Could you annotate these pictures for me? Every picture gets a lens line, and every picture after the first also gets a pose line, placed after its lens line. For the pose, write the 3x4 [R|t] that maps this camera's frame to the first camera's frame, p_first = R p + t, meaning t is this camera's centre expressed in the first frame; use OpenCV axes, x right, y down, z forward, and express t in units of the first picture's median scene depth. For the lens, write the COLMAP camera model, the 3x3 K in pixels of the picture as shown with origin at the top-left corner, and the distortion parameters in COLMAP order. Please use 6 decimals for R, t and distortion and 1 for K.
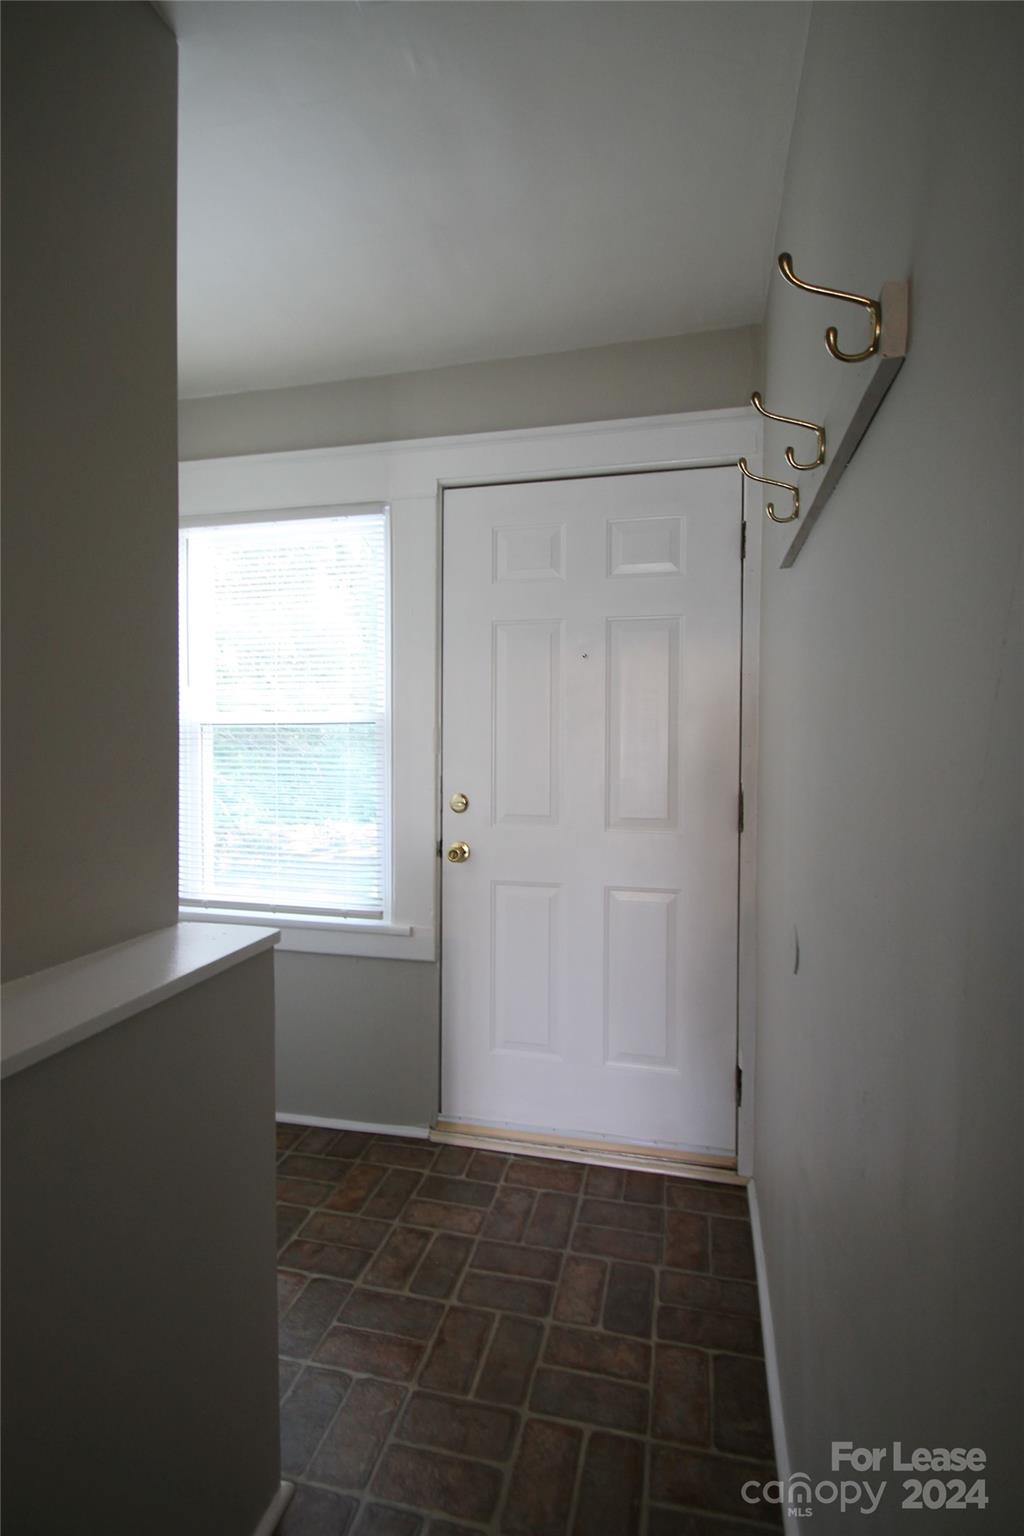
lens RADIAL K [[725.8, 0, 511.3], [0, 725.8, 748.6], [0, 0, 1]] dist [0.011879, -0.017621]
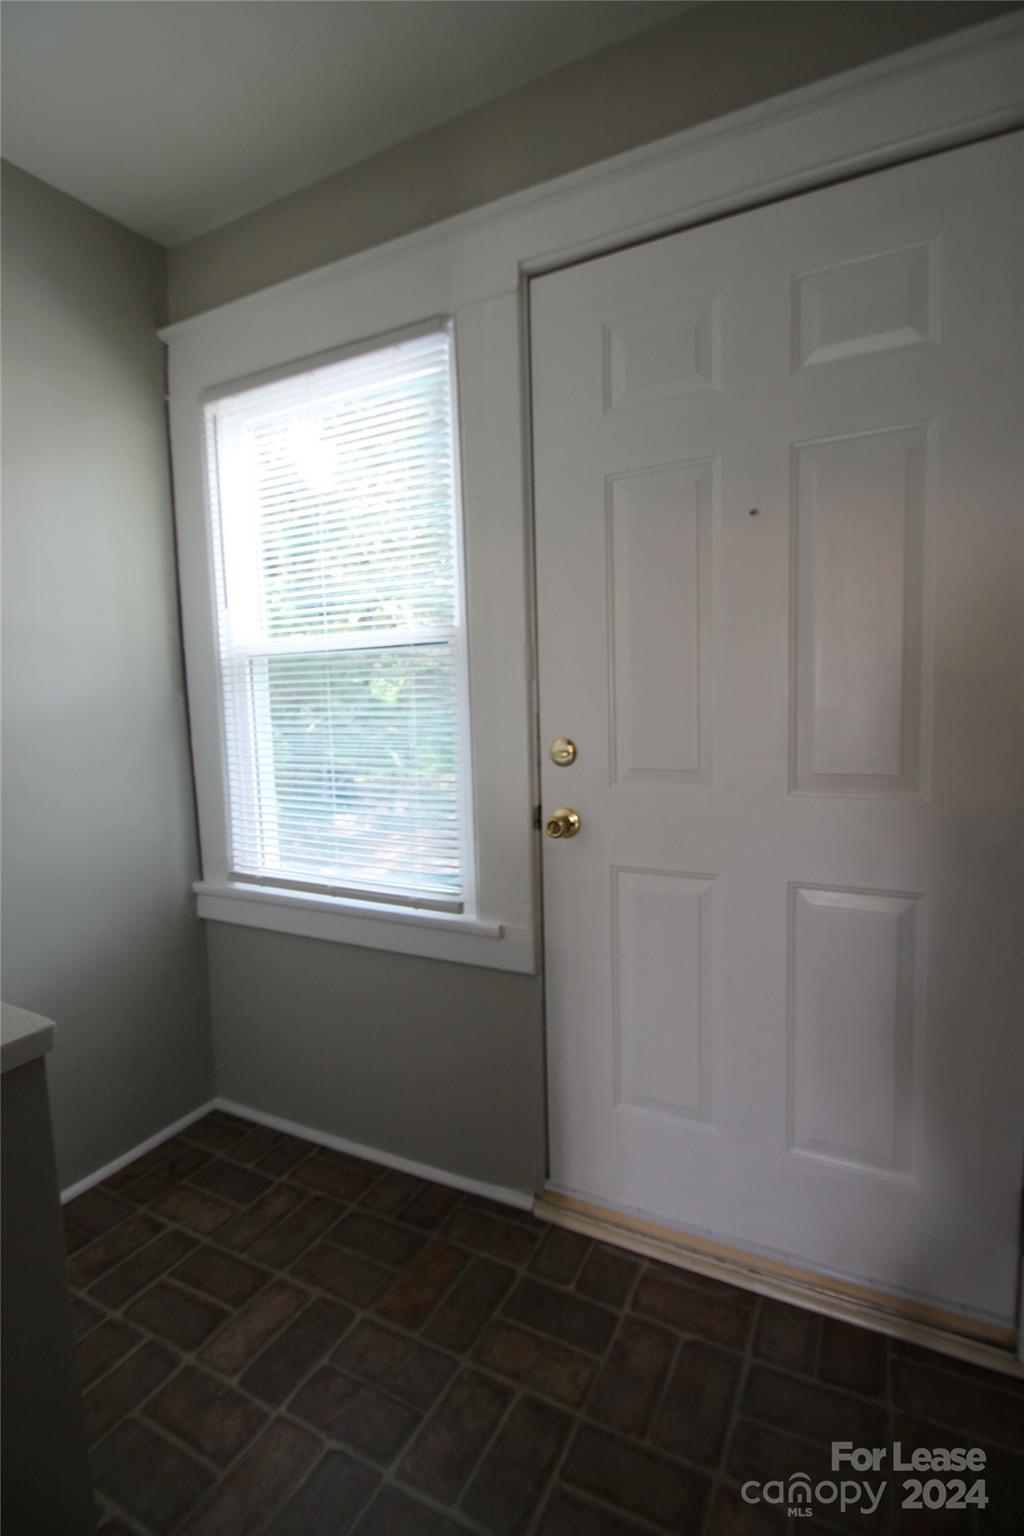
lens RADIAL K [[725.8, 0, 511.3], [0, 725.8, 748.6], [0, 0, 1]] dist [0.011879, -0.017621]
pose [[0.970435, -0.009803, -0.241165, 0.048283], [0.026901, 0.997343, 0.067706, 0.024628], [0.239860, -0.072192, 0.968120, 0.336914]]
